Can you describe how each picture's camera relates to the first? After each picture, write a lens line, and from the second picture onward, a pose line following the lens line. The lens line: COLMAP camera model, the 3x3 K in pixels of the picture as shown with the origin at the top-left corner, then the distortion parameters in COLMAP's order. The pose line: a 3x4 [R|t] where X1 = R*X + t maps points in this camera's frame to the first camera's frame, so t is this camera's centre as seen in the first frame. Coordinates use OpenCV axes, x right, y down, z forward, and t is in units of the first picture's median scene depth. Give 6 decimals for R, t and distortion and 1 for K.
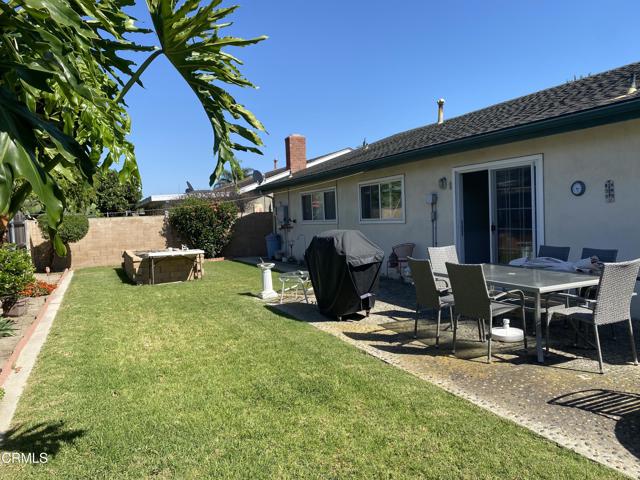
lens RADIAL K [[484.3, 0, 311.2], [0, 484.3, 239.8], [0, 0, 1]] dist [0.065095, -0.092462]
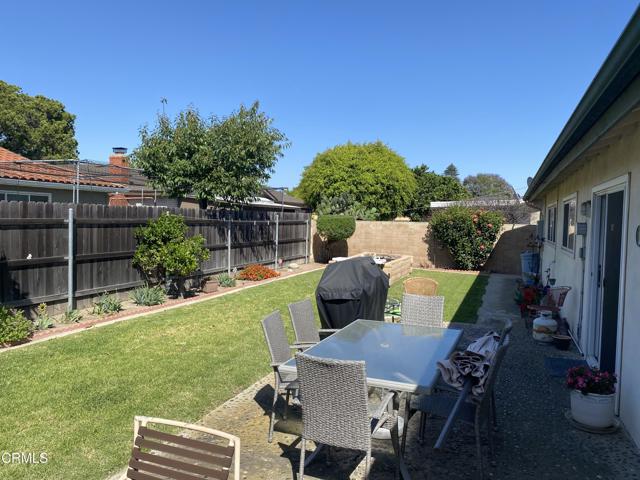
lens RADIAL K [[484.3, 0, 311.2], [0, 484.3, 239.8], [0, 0, 1]] dist [0.065095, -0.092462]
pose [[0.693592, 0.091568, -0.714524, 0.266781], [-0.088756, 0.995193, 0.041381, -0.035354], [0.714879, 0.034717, 0.698386, 0.125944]]
